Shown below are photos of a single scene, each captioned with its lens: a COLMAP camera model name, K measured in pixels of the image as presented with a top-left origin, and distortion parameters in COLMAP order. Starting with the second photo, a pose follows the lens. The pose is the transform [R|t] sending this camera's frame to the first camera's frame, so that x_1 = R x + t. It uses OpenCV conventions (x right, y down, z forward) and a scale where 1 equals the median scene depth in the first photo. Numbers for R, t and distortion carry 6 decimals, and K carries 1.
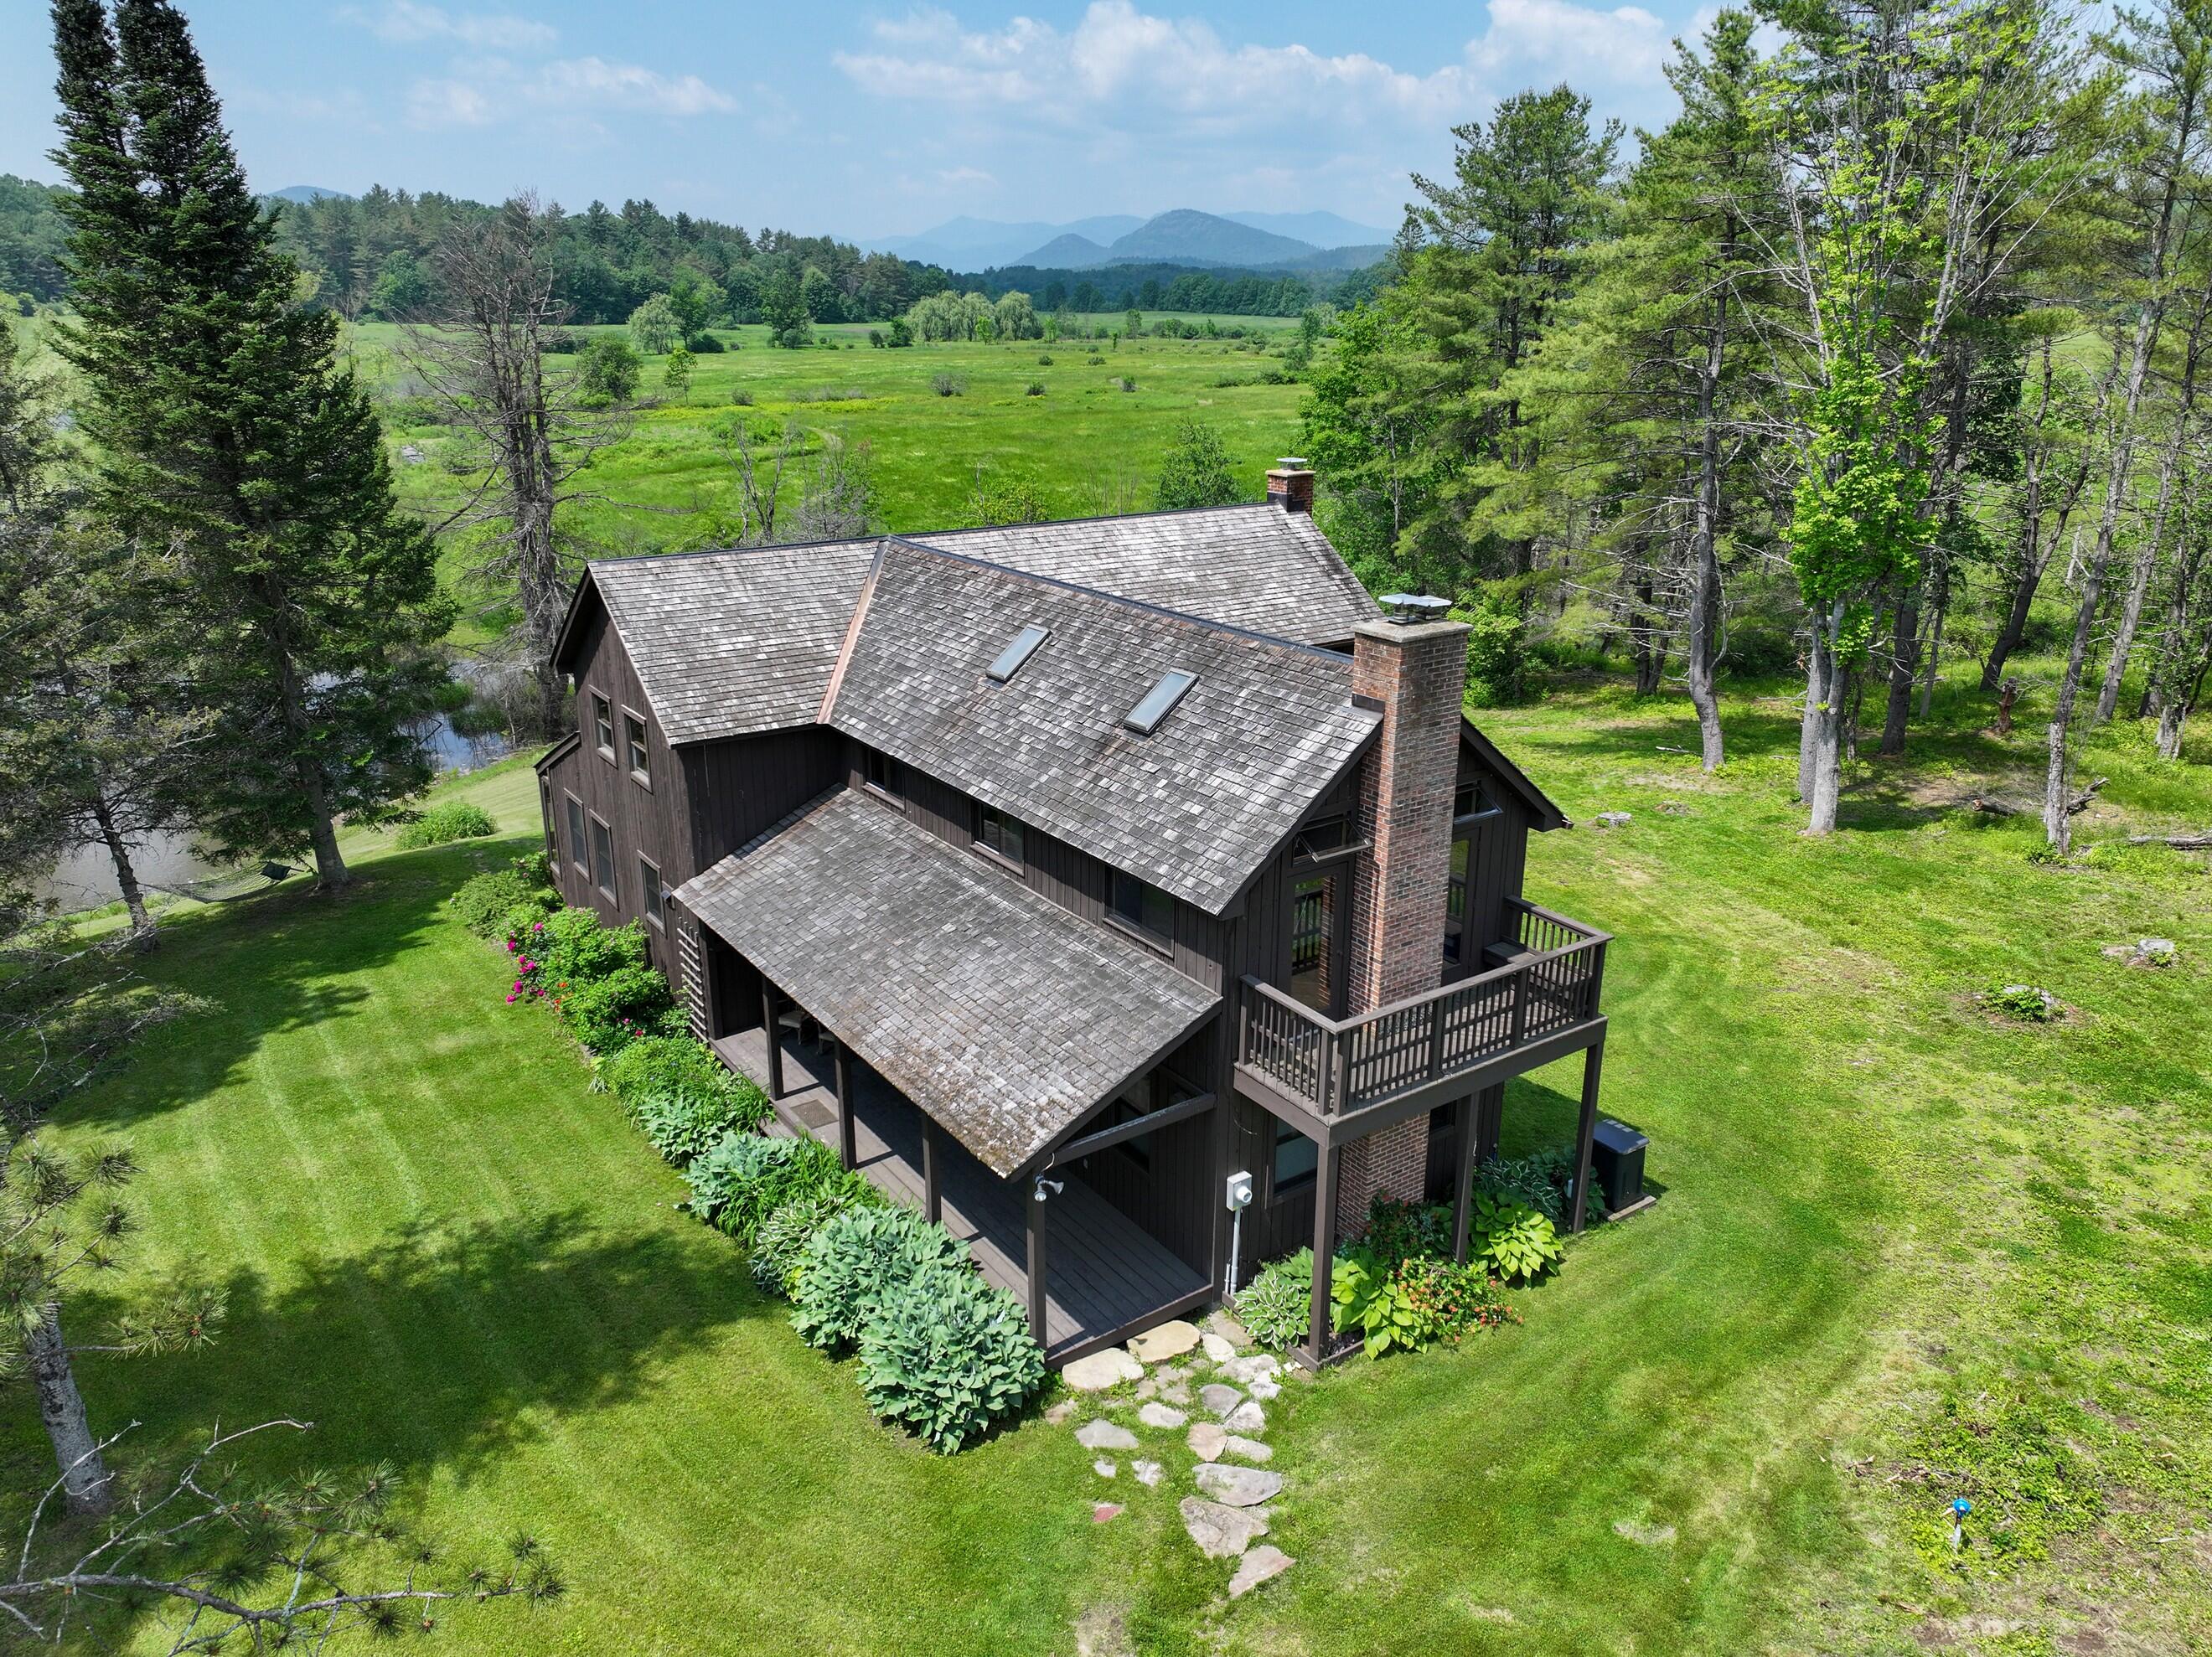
lens RADIAL K [[1542.7, 0, 1110.3], [0, 1542.7, 820.3], [0, 0, 1]] dist [0.010319, -0.008409]
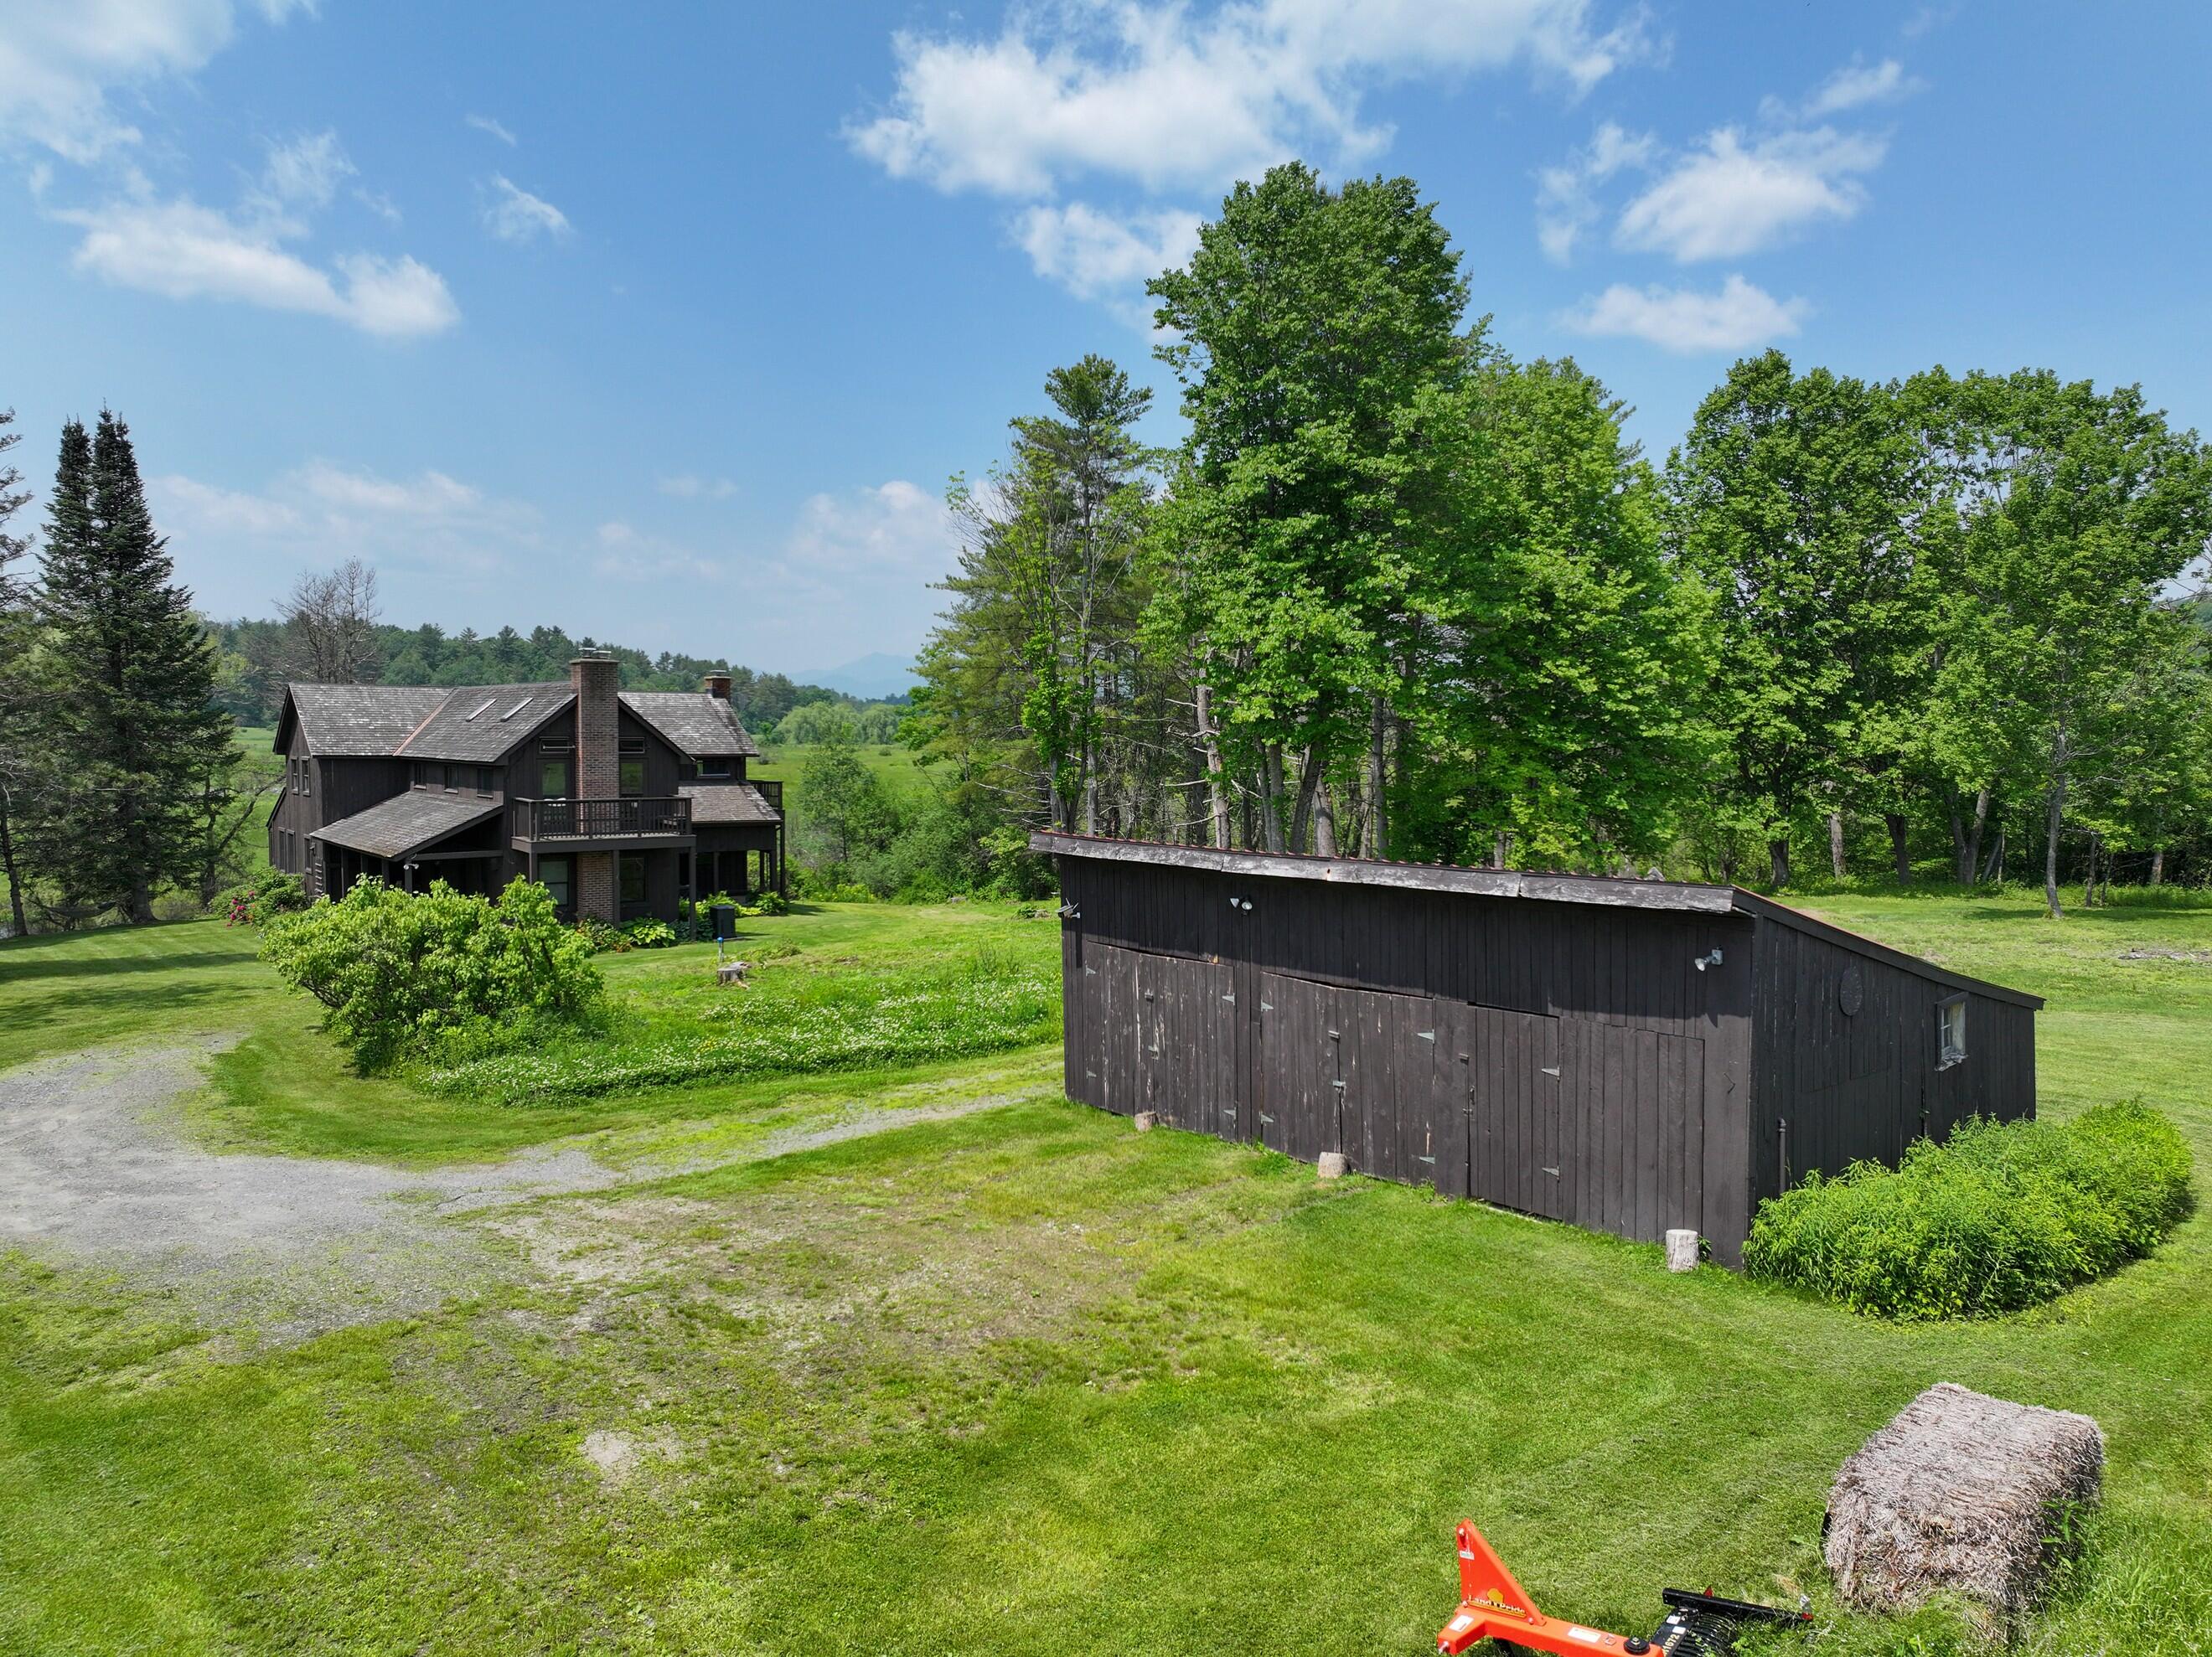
lens RADIAL K [[1542.7, 0, 1130.7], [0, 1542.7, 765.9], [0, 0, 1]] dist [0.010319, -0.008409]
pose [[0.997441, 0.003516, 0.071415, 0.652093], [0.017864, 0.954859, -0.296521, 0.587666], [-0.069234, 0.297038, 0.952353, -1.032463]]
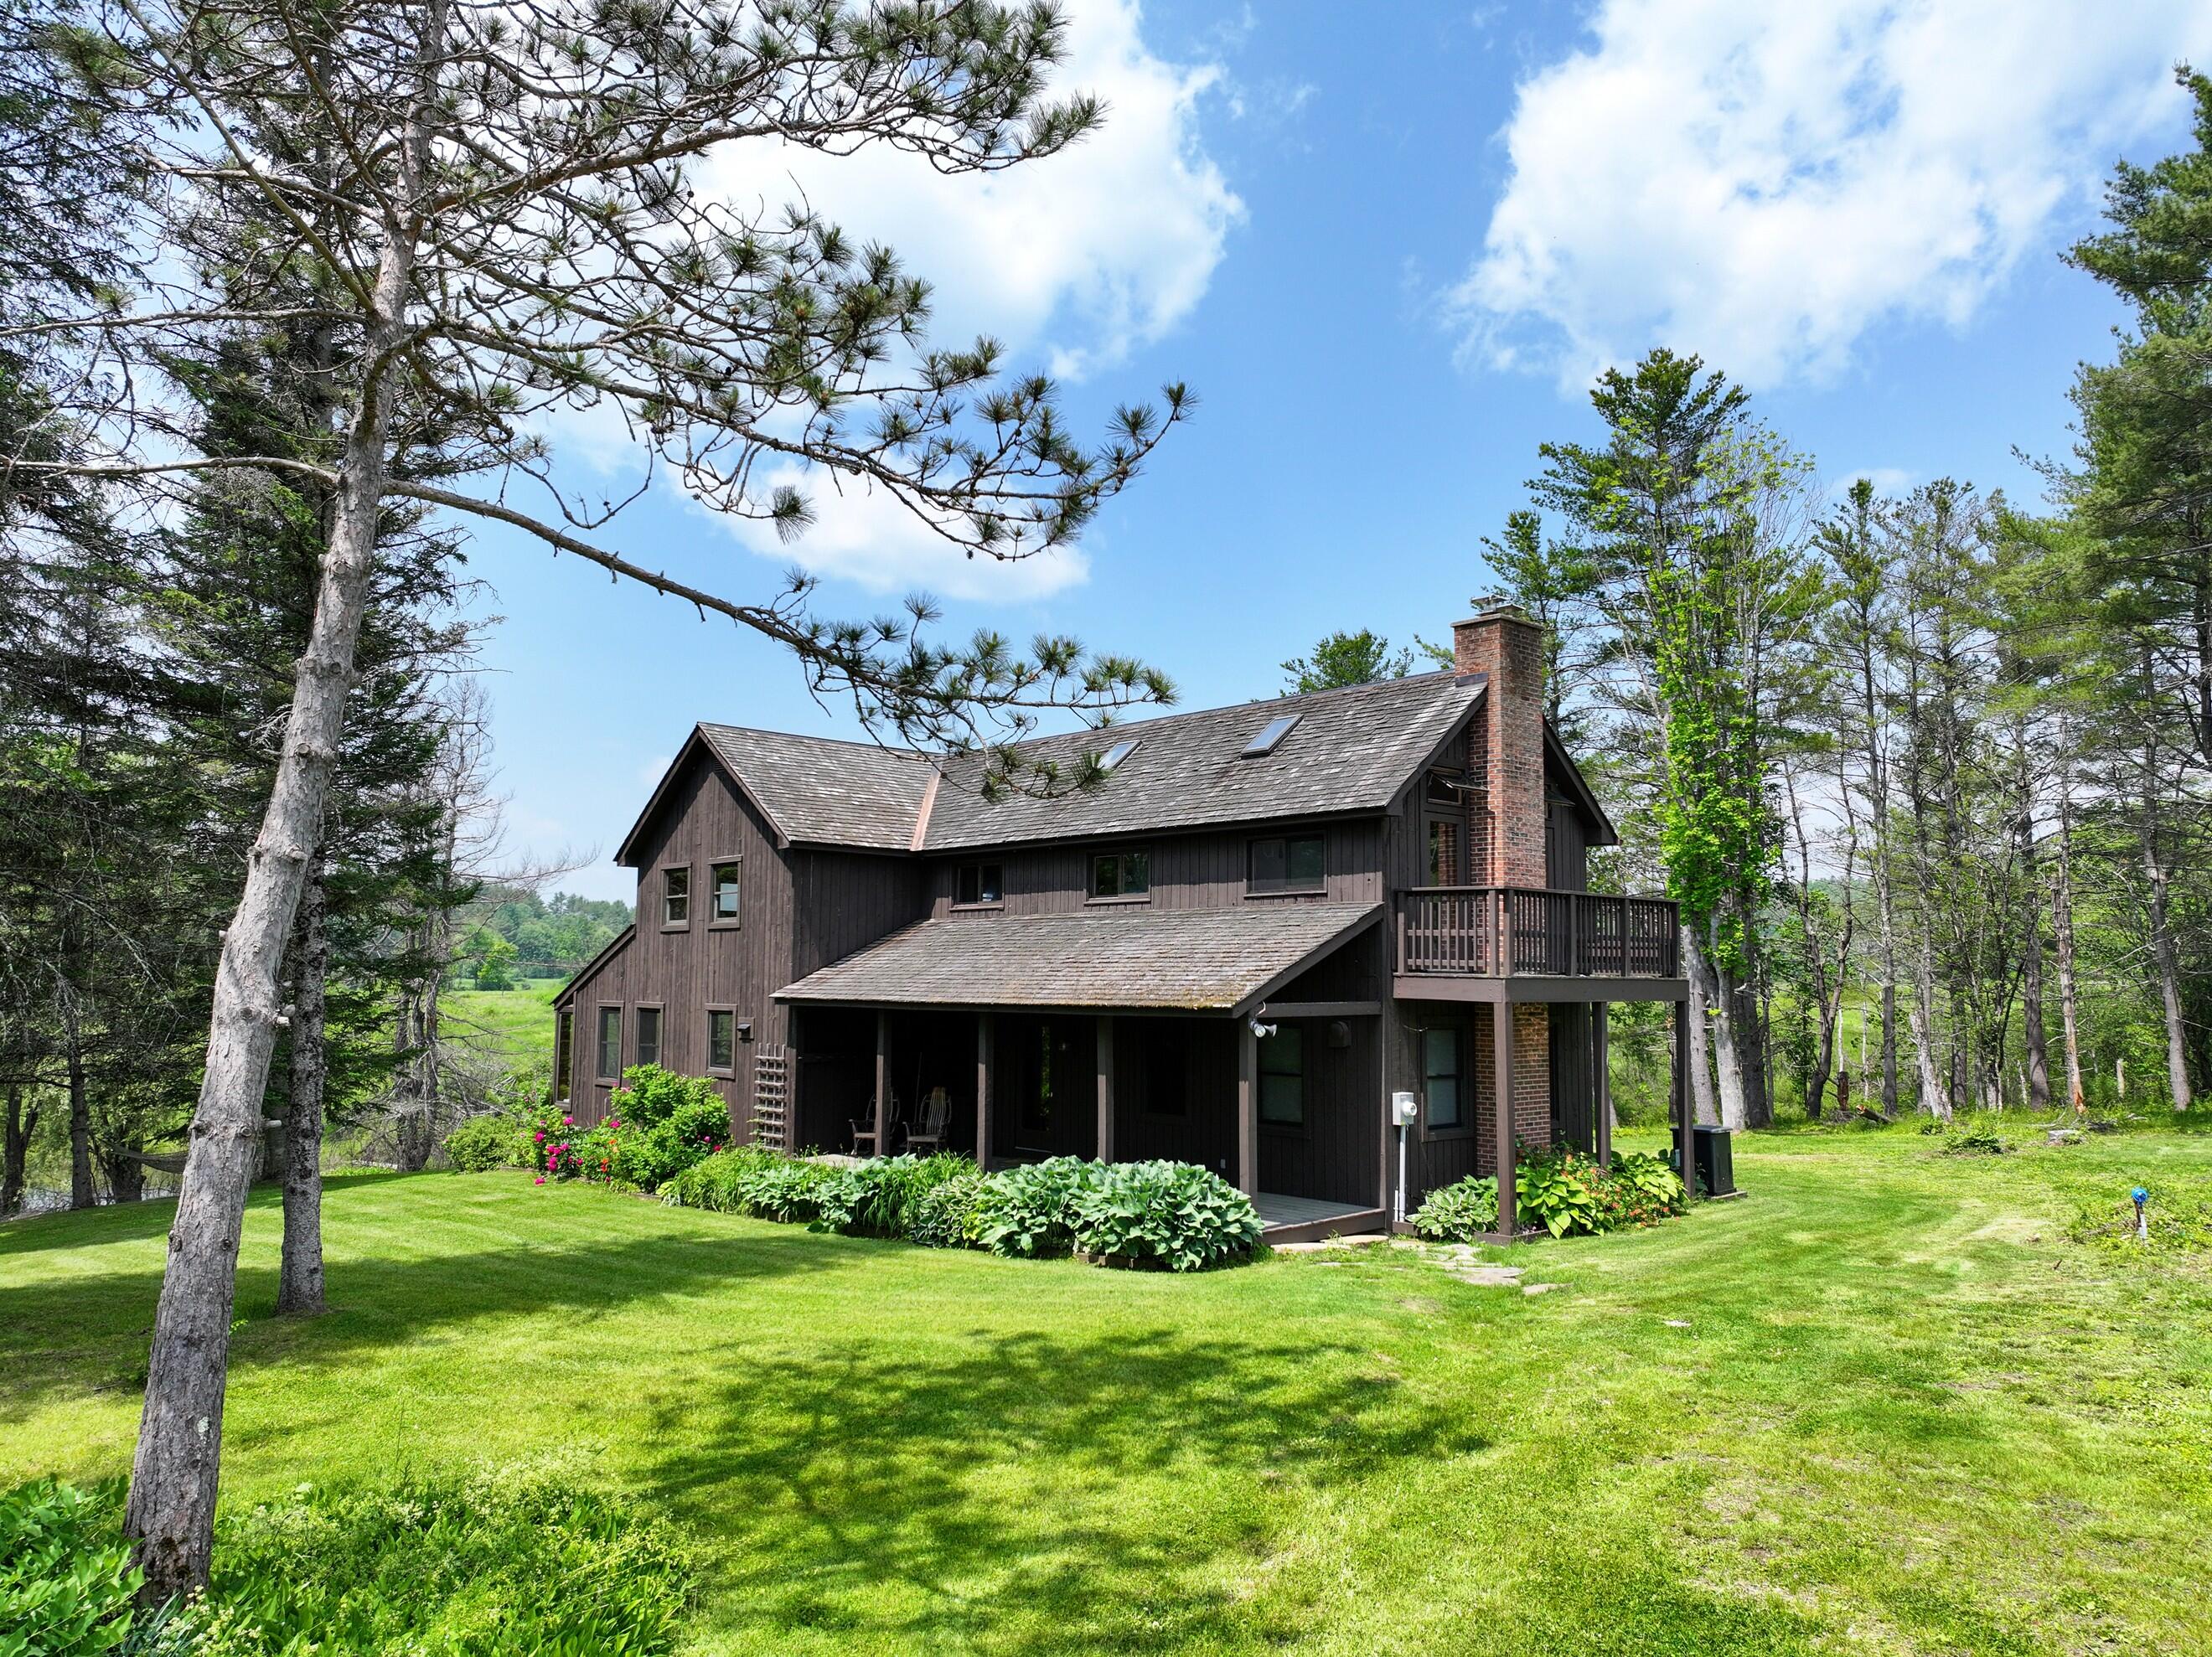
lens RADIAL K [[1542.7, 0, 1100.2], [0, 1542.7, 821.7], [0, 0, 1]] dist [0.010319, -0.008409]
pose [[0.989947, 0.023365, 0.139498, -0.215670], [0.037040, 0.909019, -0.415105, 0.386597], [-0.136505, 0.416098, 0.899015, -0.006965]]
